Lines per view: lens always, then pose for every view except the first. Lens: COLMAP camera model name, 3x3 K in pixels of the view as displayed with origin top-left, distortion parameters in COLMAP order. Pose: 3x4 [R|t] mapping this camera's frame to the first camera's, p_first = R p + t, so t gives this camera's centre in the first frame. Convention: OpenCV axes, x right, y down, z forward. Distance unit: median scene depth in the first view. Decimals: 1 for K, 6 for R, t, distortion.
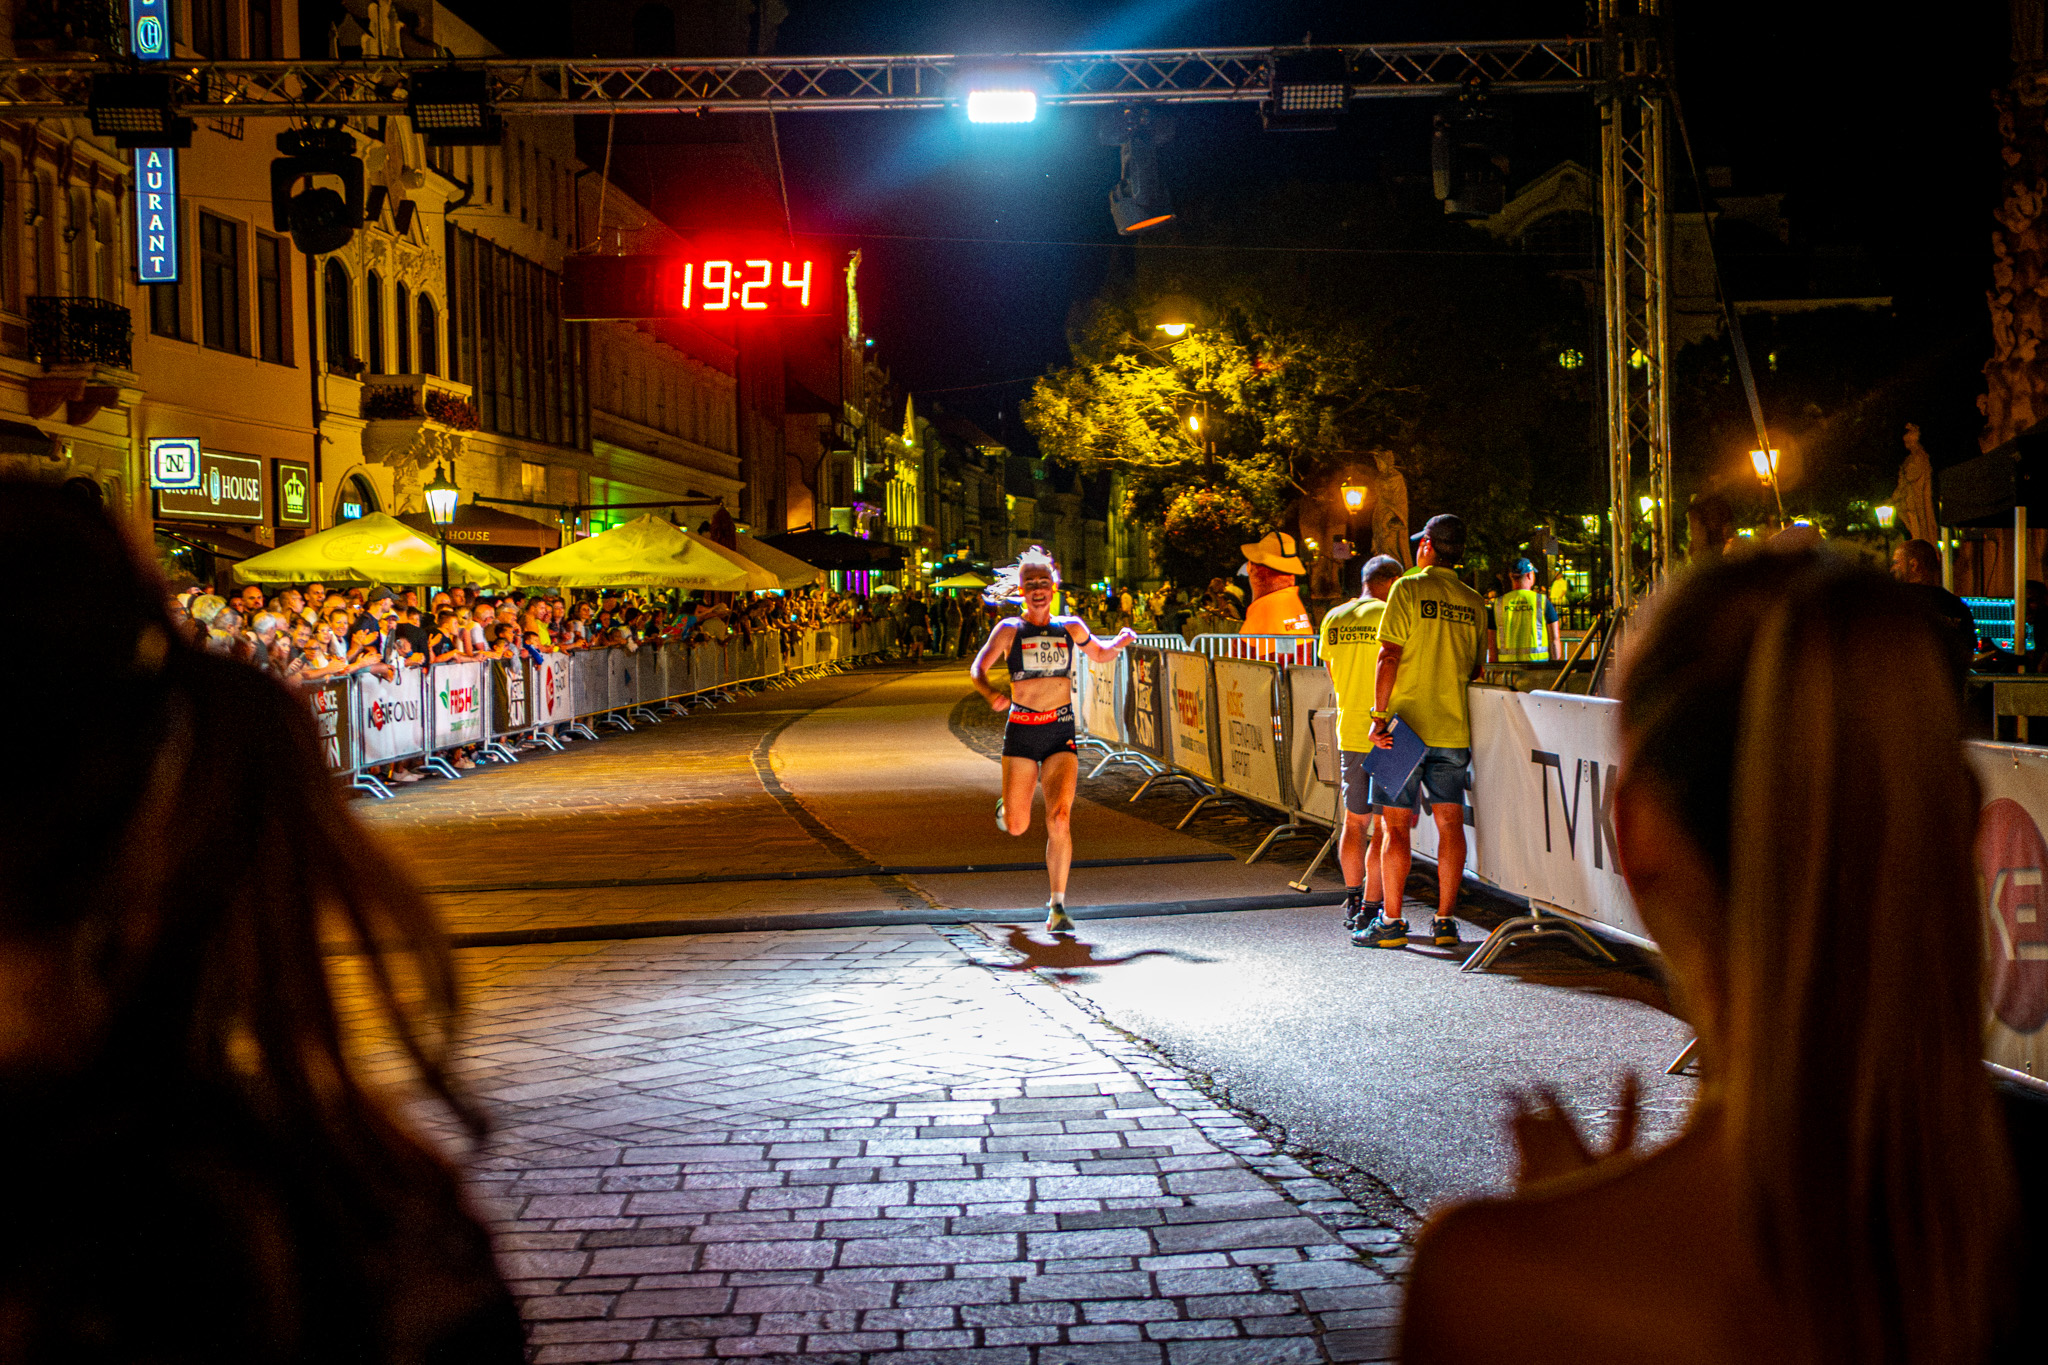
lens RADIAL K [[3088.0, 0, 1024.0], [0, 3088.0, 682.5], [0, 0, 1]] dist [-0.014093, 0.060609]
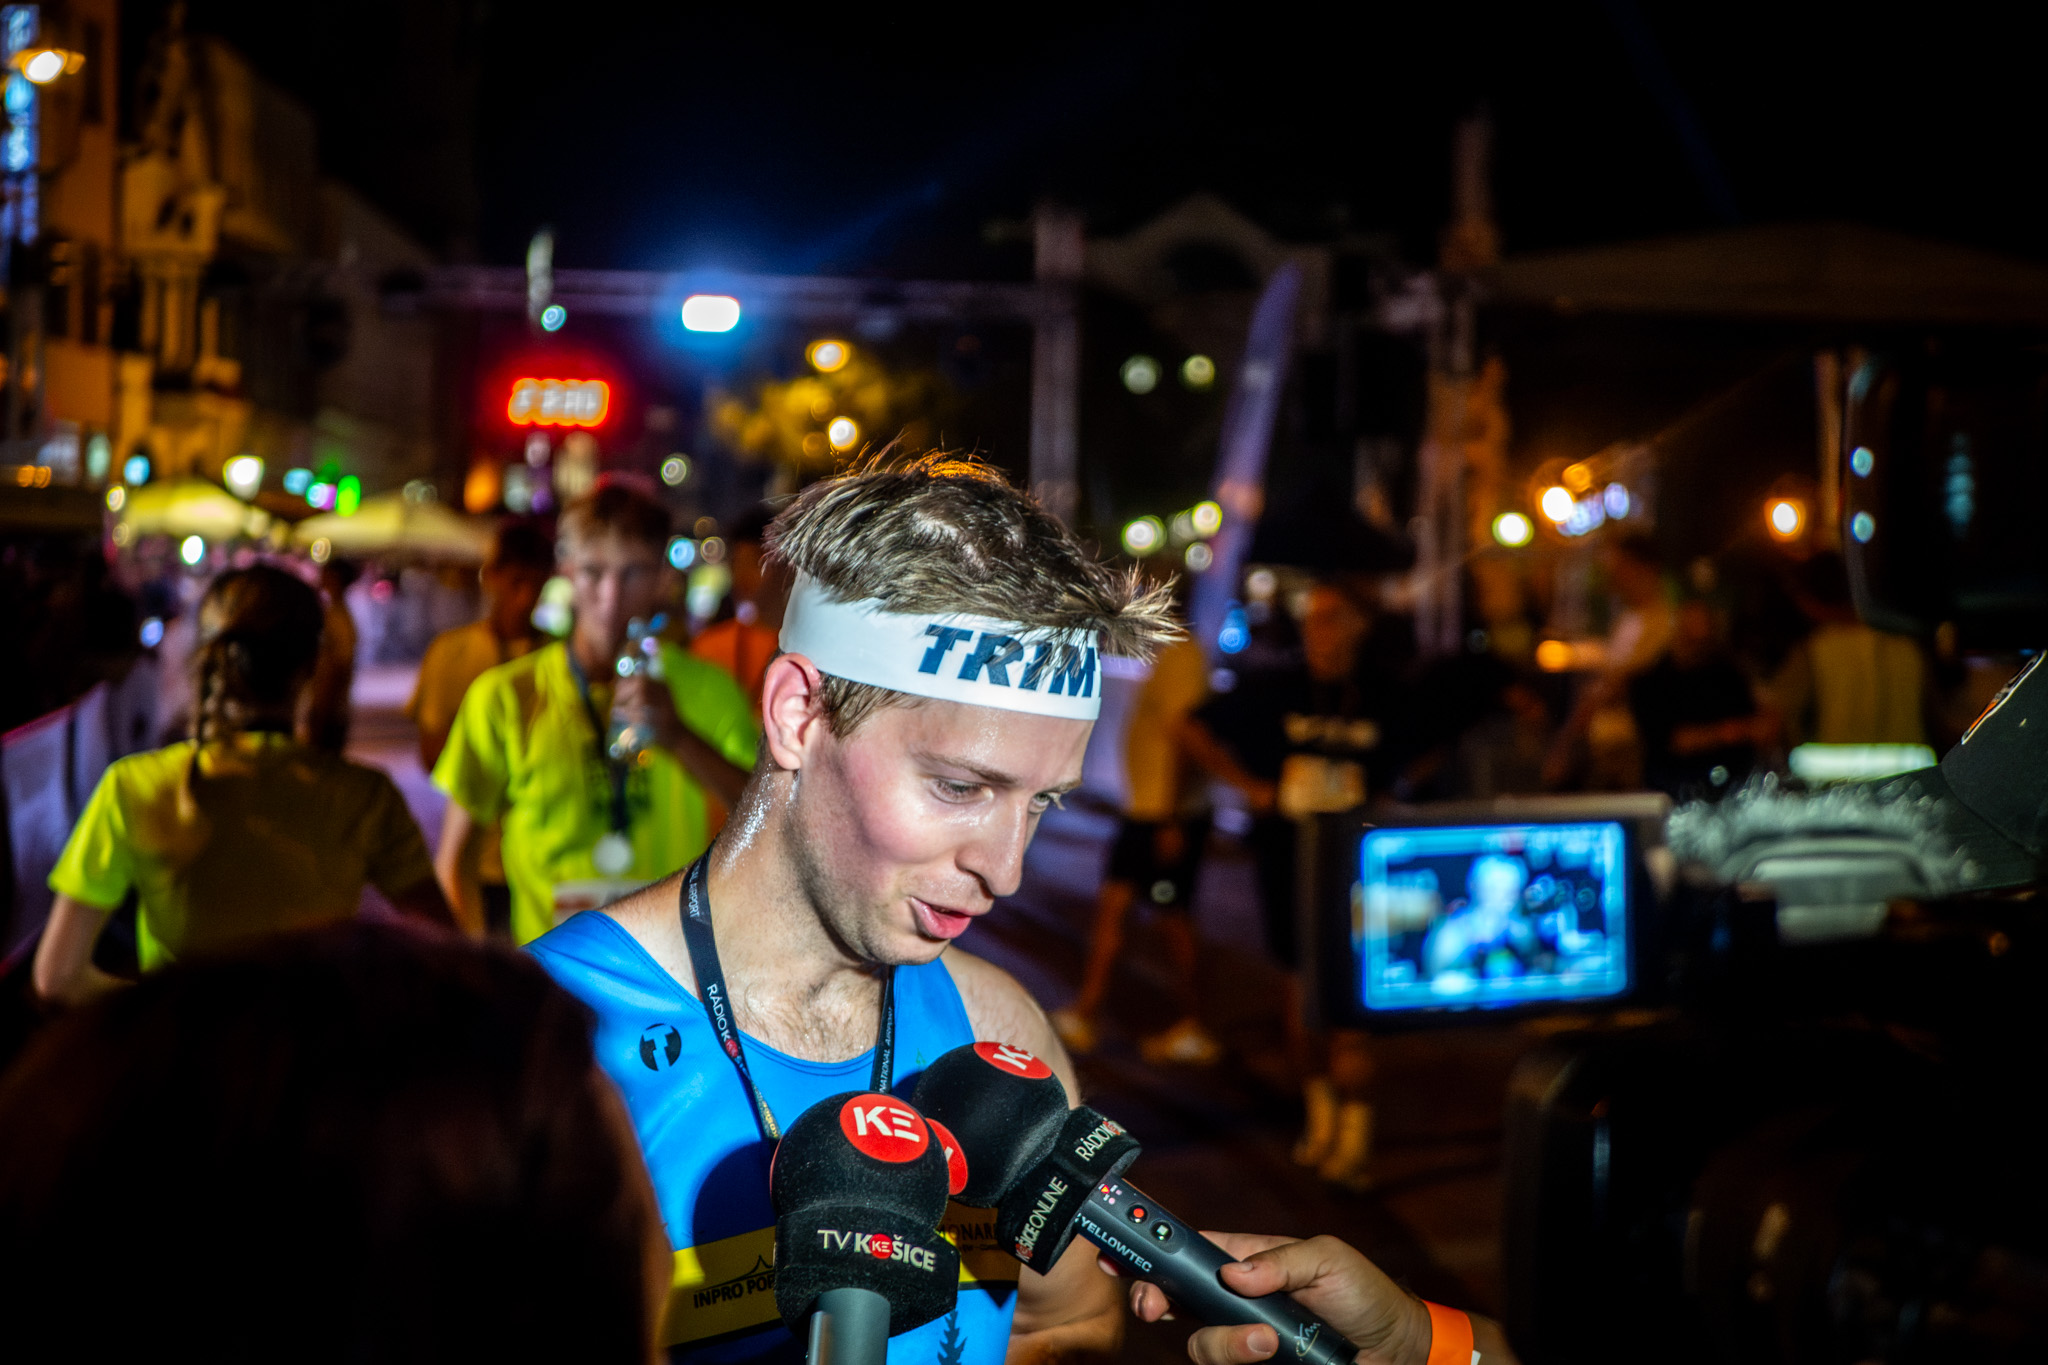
lens RADIAL K [[3098.9, 0, 1024.0], [0, 3098.9, 682.5], [0, 0, 1]] dist [-0.030860, 0.070391]
pose [[0.992812, 0.044061, 0.111275, -0.004766], [-0.045113, 0.998958, 0.006957, 0.003295], [-0.110852, -0.011927, 0.993765, -0.235987]]
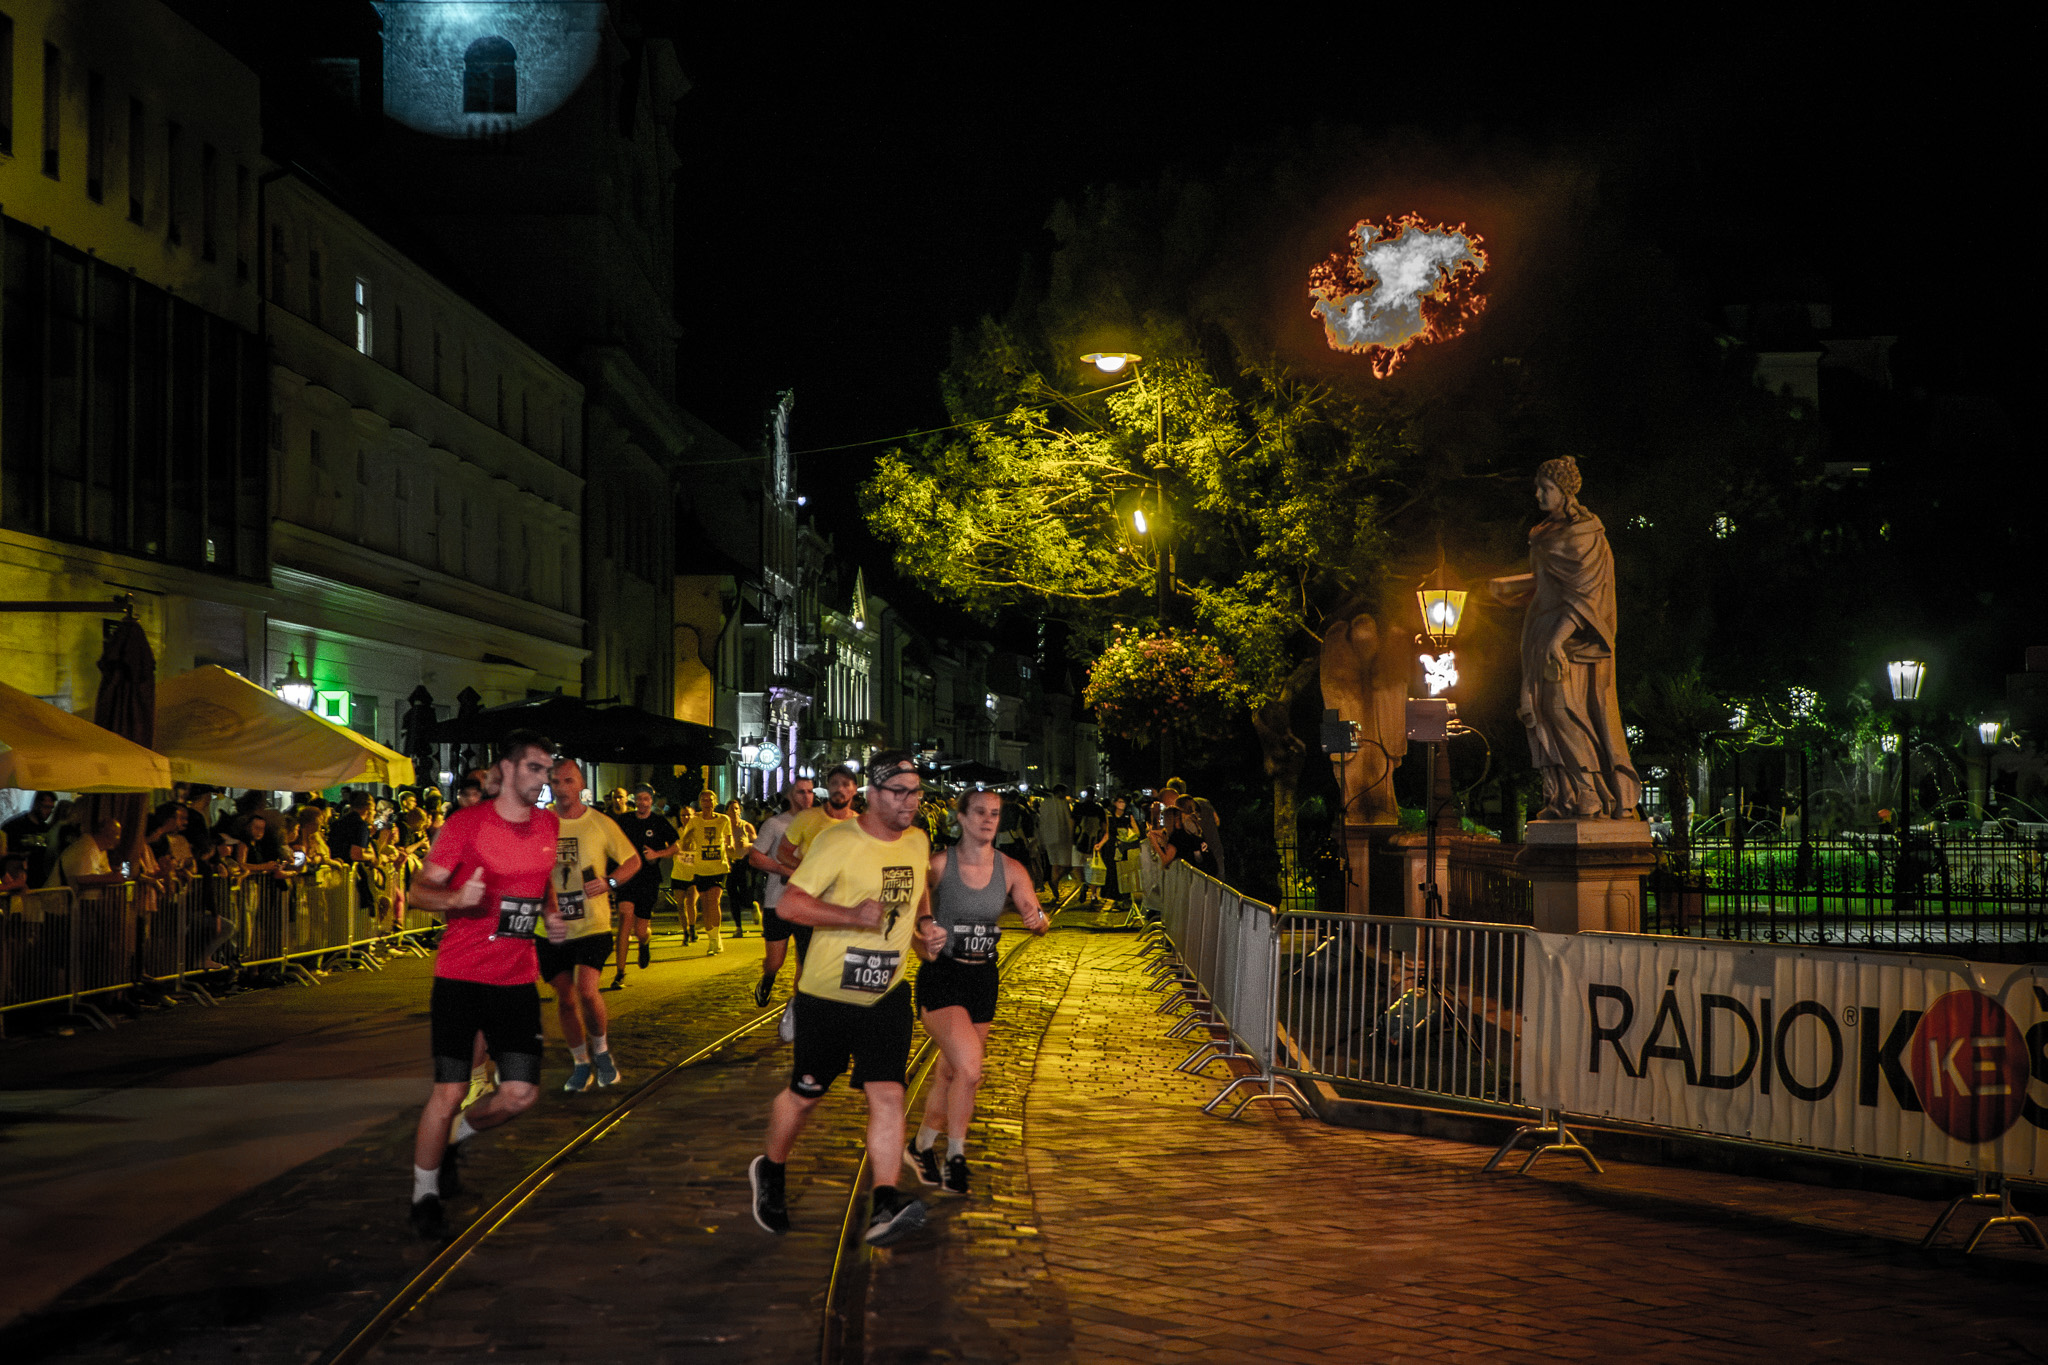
lens RADIAL K [[3082.1, 0, 1015.0], [0, 3082.1, 684.4], [0, 0, 1]] dist [-0.014958, 0.058280]
pose [[0.999823, 0.018133, -0.004957, 0.037028], [-0.018421, 0.997650, -0.065989, -0.014459], [0.003748, 0.066069, 0.997808, 0.443234]]
